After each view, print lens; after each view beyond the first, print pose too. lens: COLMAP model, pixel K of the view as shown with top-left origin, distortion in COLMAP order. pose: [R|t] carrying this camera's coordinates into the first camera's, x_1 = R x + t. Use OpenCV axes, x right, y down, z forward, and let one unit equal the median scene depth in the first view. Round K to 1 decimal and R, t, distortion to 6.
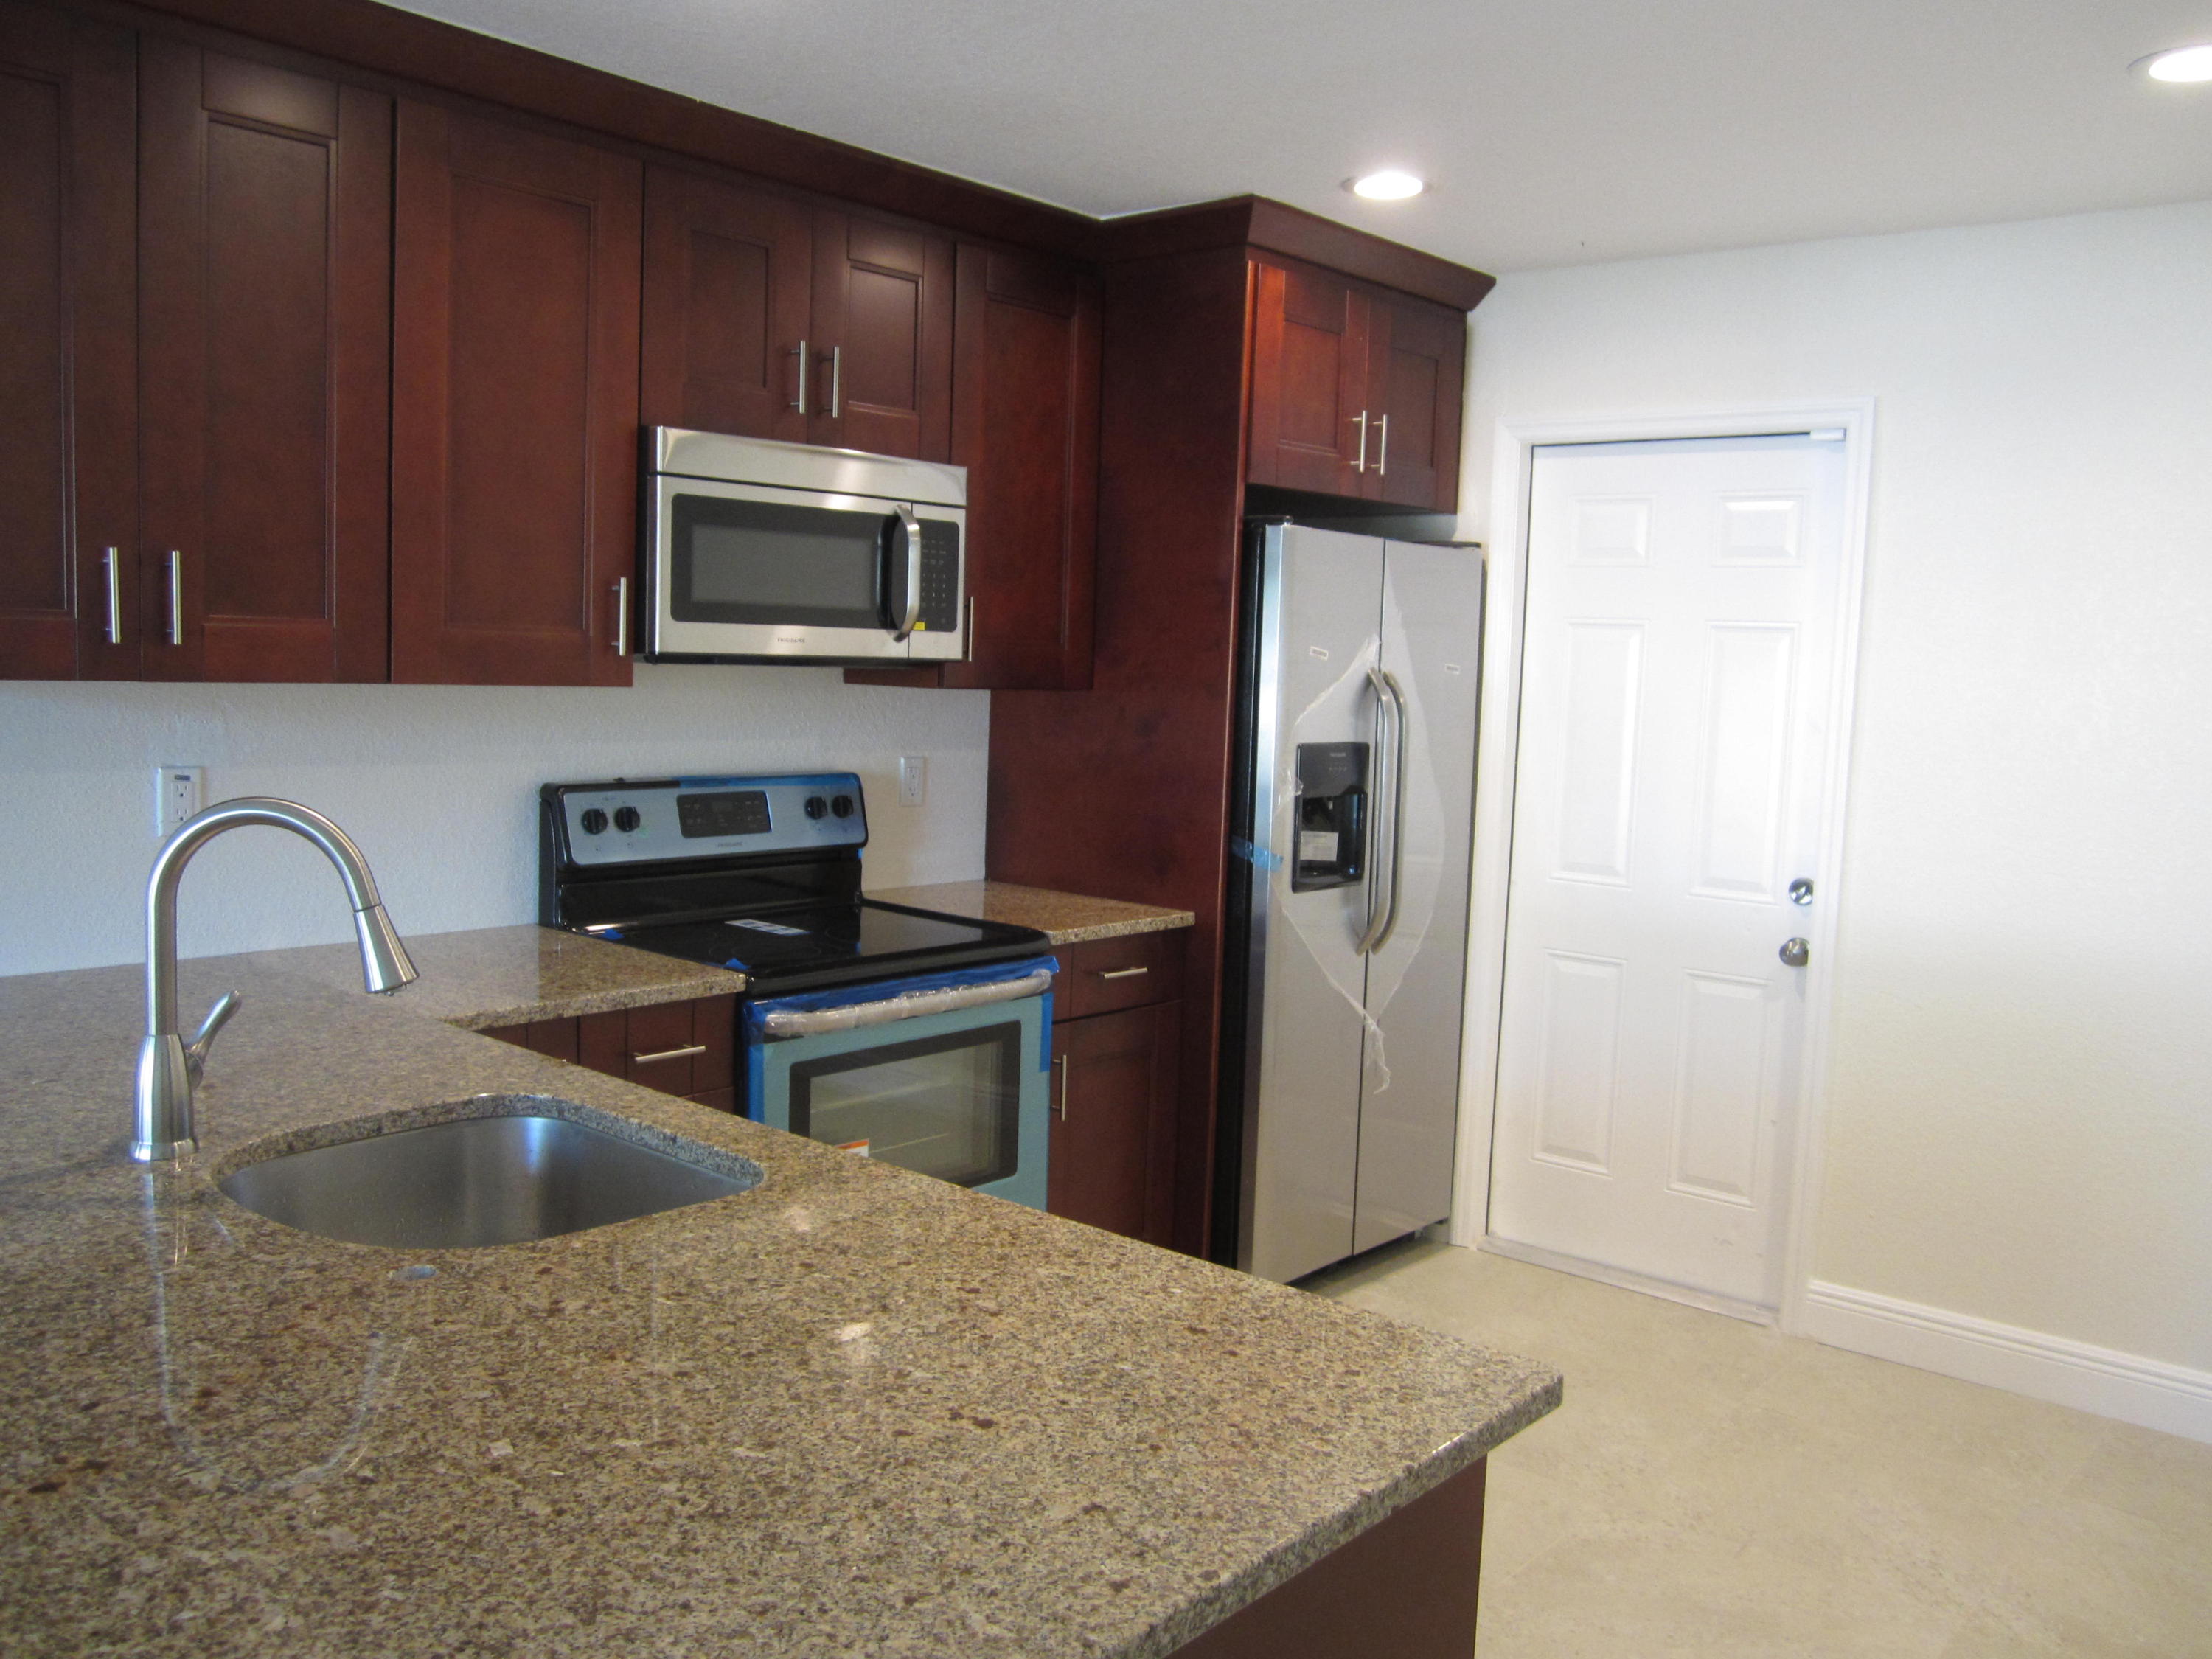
lens RADIAL K [[1755.8, 0, 1106.0], [0, 1755.8, 829.5], [0, 0, 1]] dist [-0.060671, 0.015041]
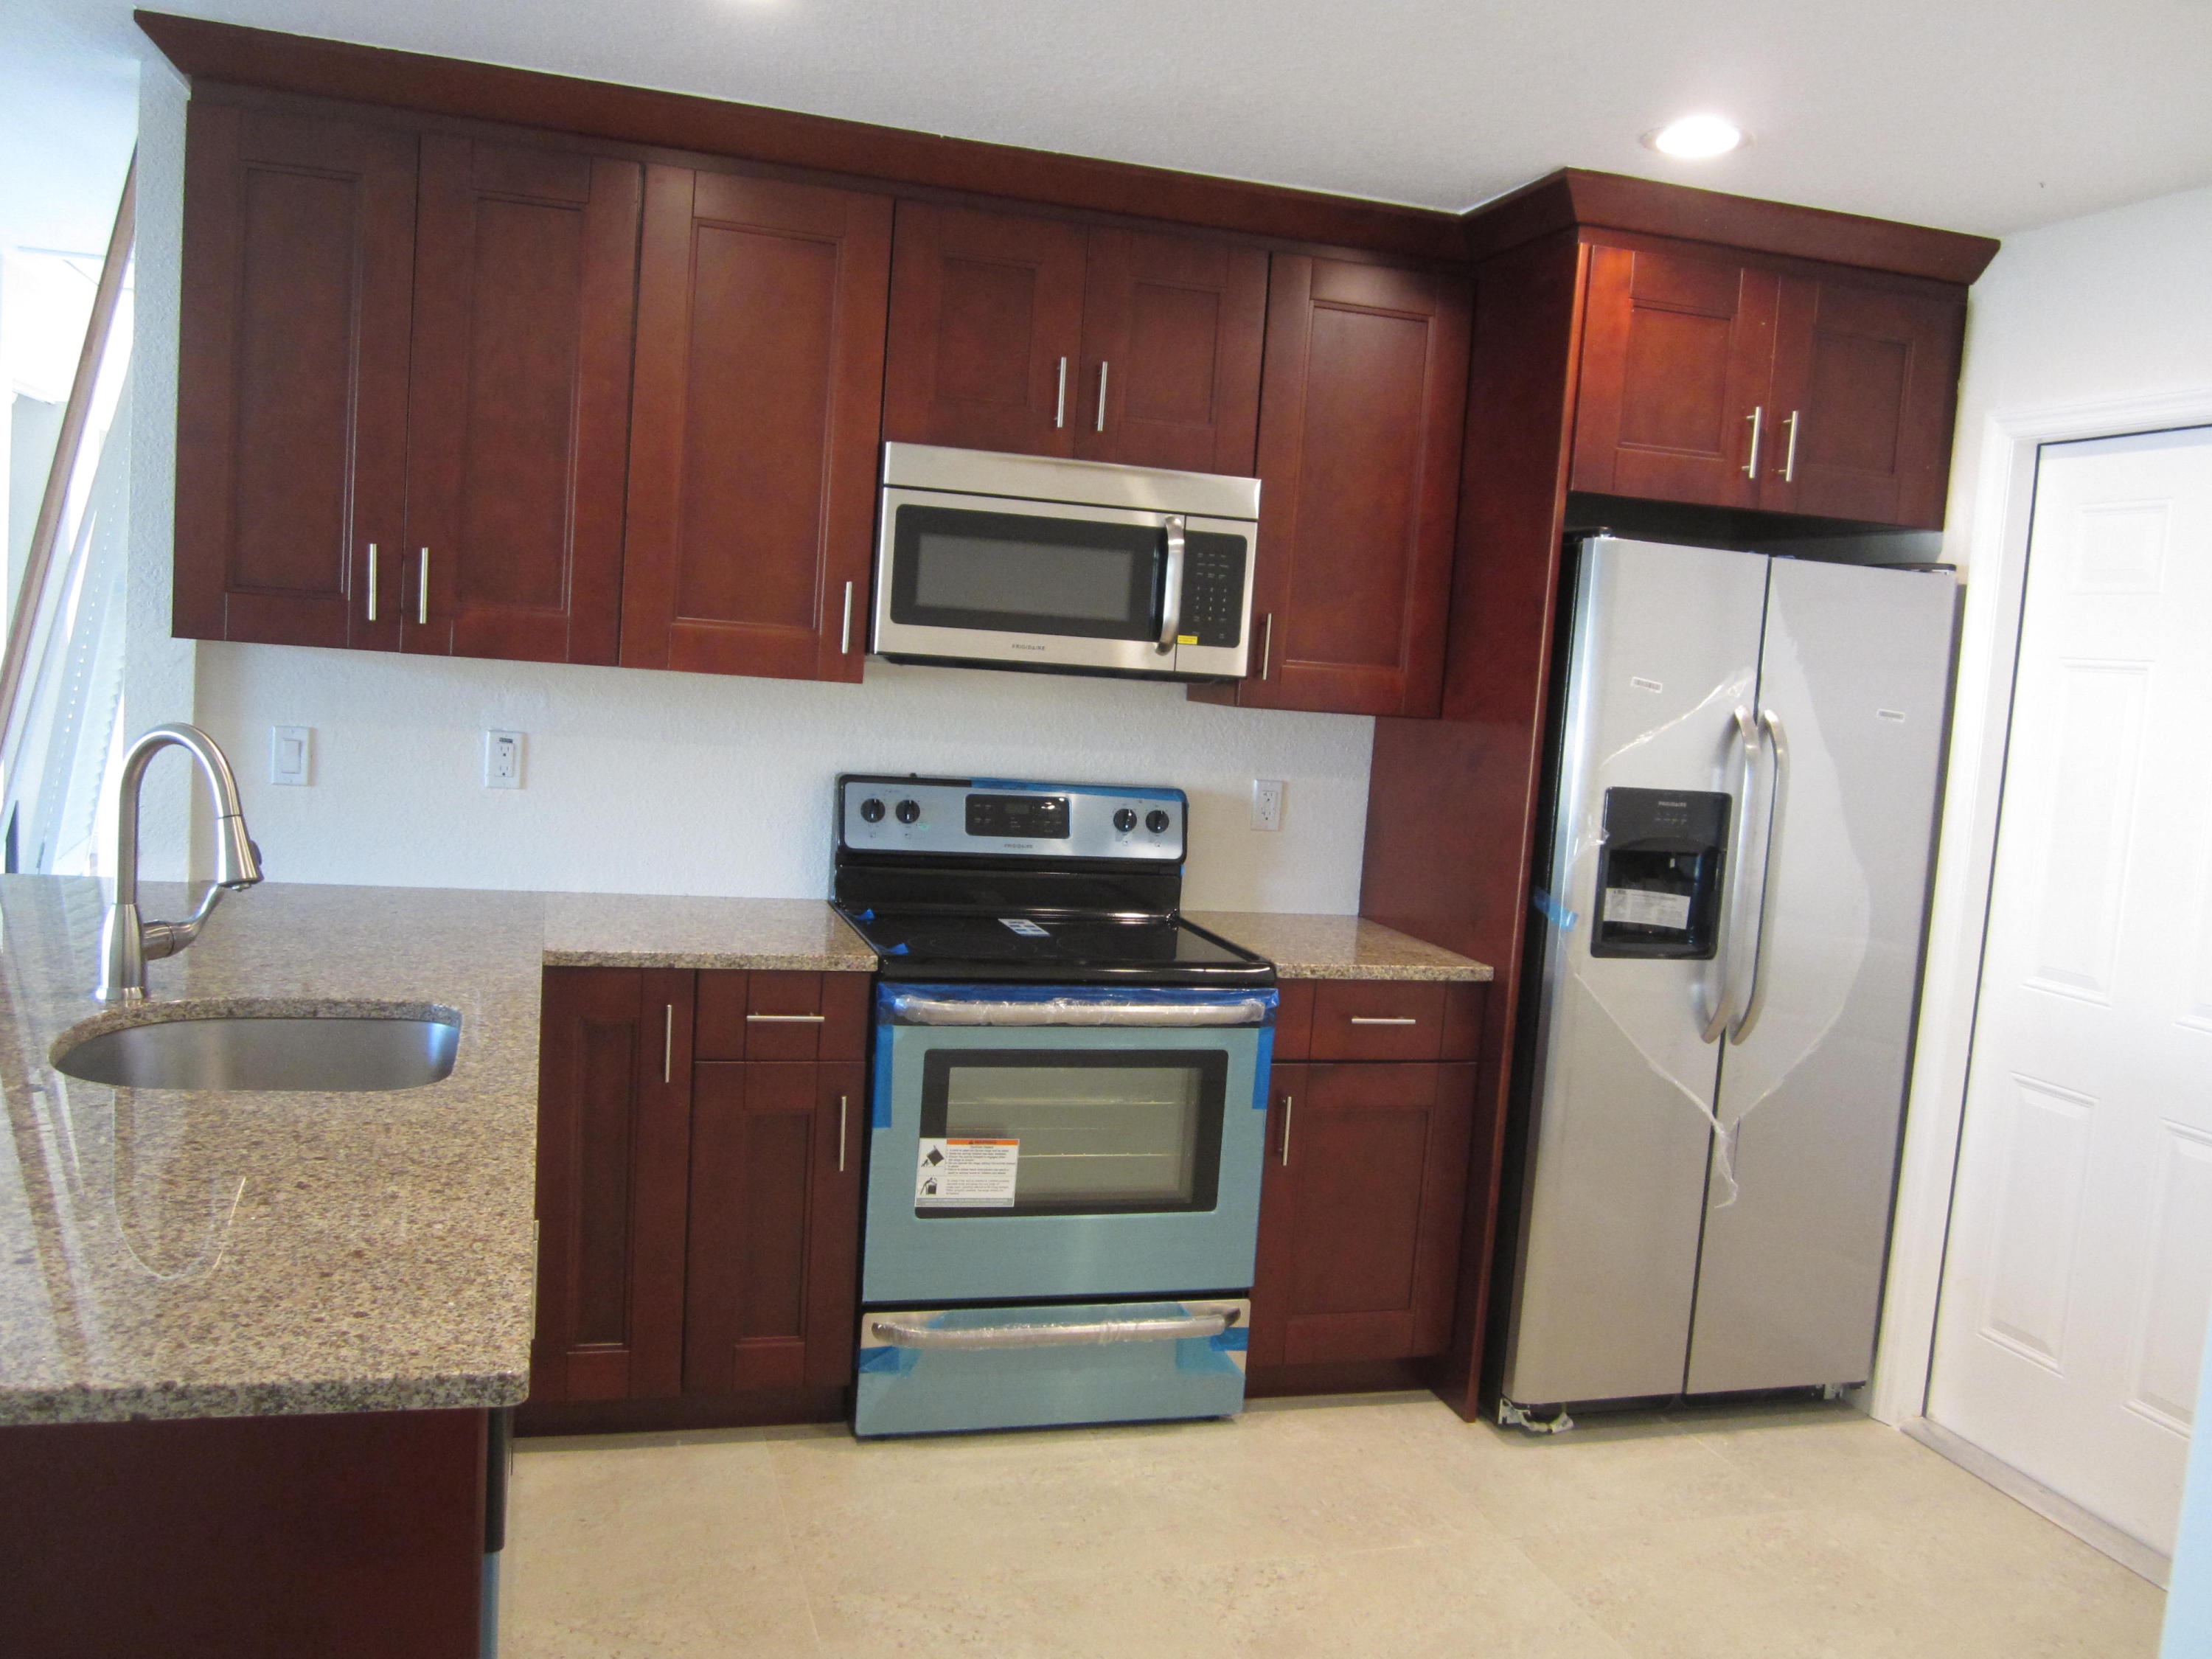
lens RADIAL K [[1754.4, 0, 1126.6], [0, 1754.4, 829.3], [0, 0, 1]] dist [-0.062371, 0.012832]
pose [[0.853089, 0.073622, -0.516545, 0.391789], [-0.092181, 0.995689, -0.010326, 0.003760], [0.513558, 0.056424, 0.856198, 0.147718]]
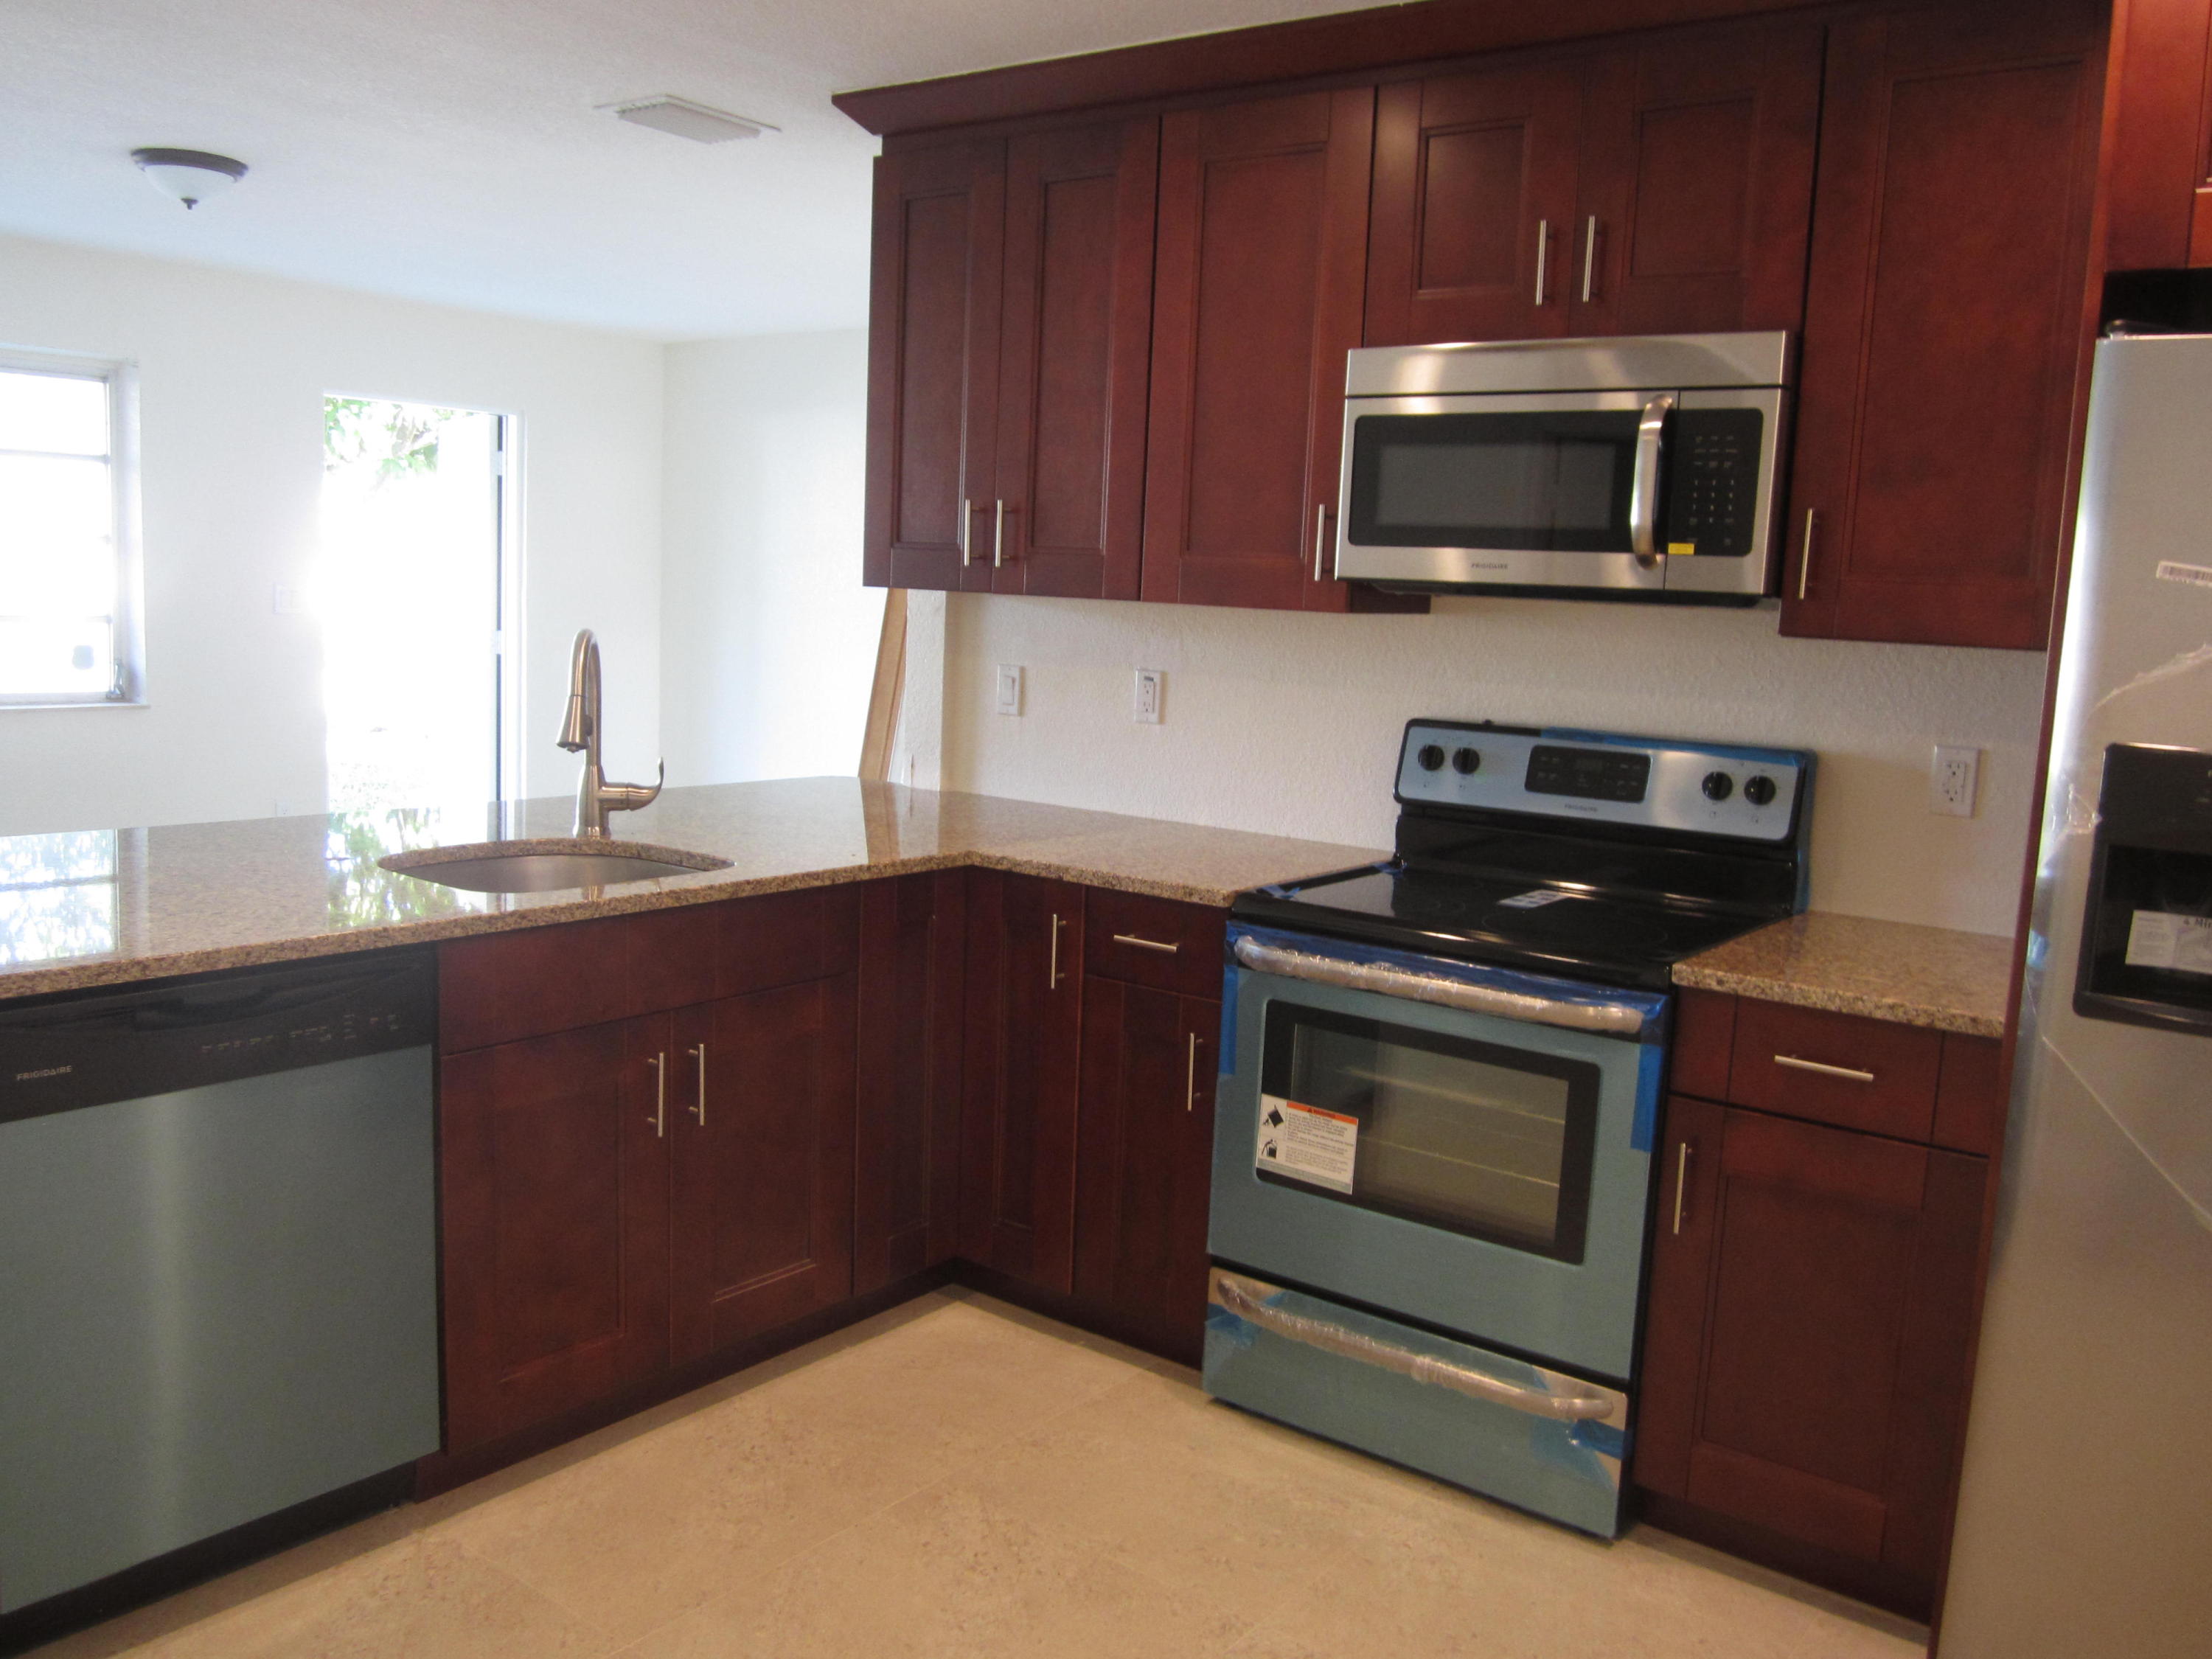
lens RADIAL K [[1781.9, 0, 1183.6], [0, 1781.9, 833.8], [0, 0, 1]] dist [-0.055789, 0.005247]
pose [[0.101941, 0.103731, -0.989367, 0.677518], [-0.141500, 0.985948, 0.088793, -0.030936], [0.984676, 0.130944, 0.115186, 0.730297]]
